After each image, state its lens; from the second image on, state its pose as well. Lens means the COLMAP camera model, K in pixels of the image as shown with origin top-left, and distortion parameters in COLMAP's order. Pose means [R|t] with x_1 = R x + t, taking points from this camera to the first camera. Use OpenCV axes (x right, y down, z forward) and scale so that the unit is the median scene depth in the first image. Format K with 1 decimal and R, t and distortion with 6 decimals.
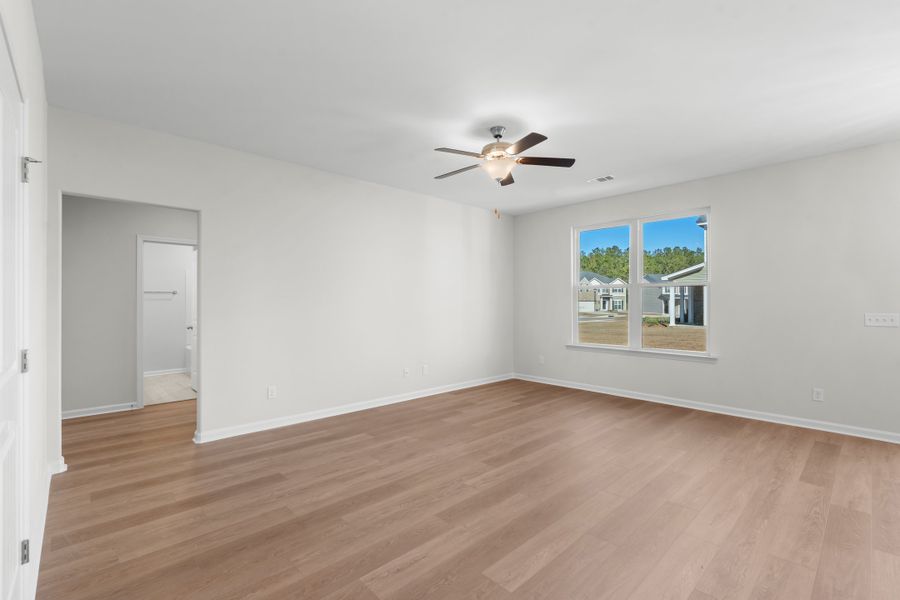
lens RADIAL K [[399.5, 0, 450.0], [0, 399.5, 300.0], [0, 0, 1]] dist [0.000055, 0.000034]
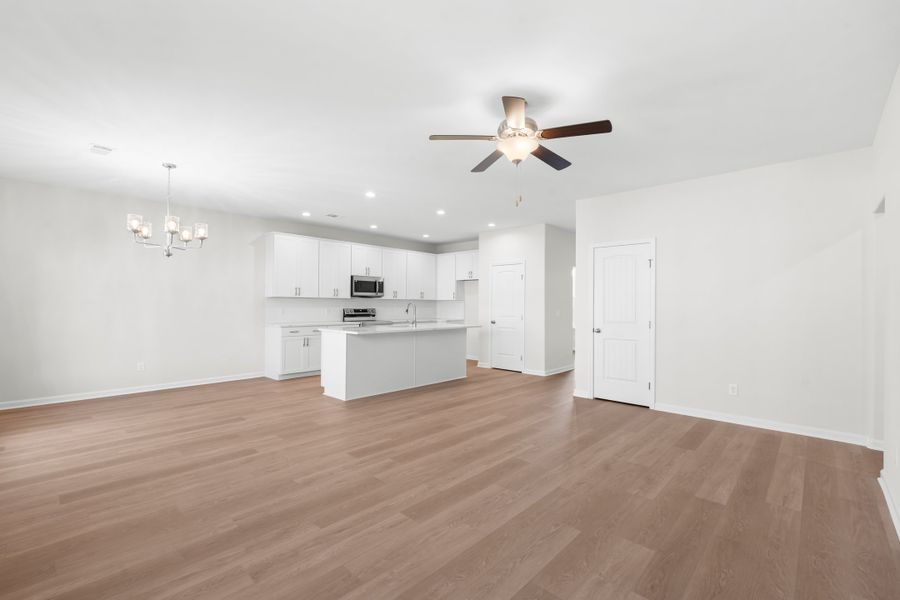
lens RADIAL K [[399.5, 0, 450.0], [0, 399.5, 300.0], [0, 0, 1]] dist [0.000055, 0.000034]
pose [[-0.998029, -0.007461, -0.062310, 0.321221], [-0.006072, 0.999730, -0.022447, 0.016207], [0.062460, -0.022025, -0.997804, 1.868047]]
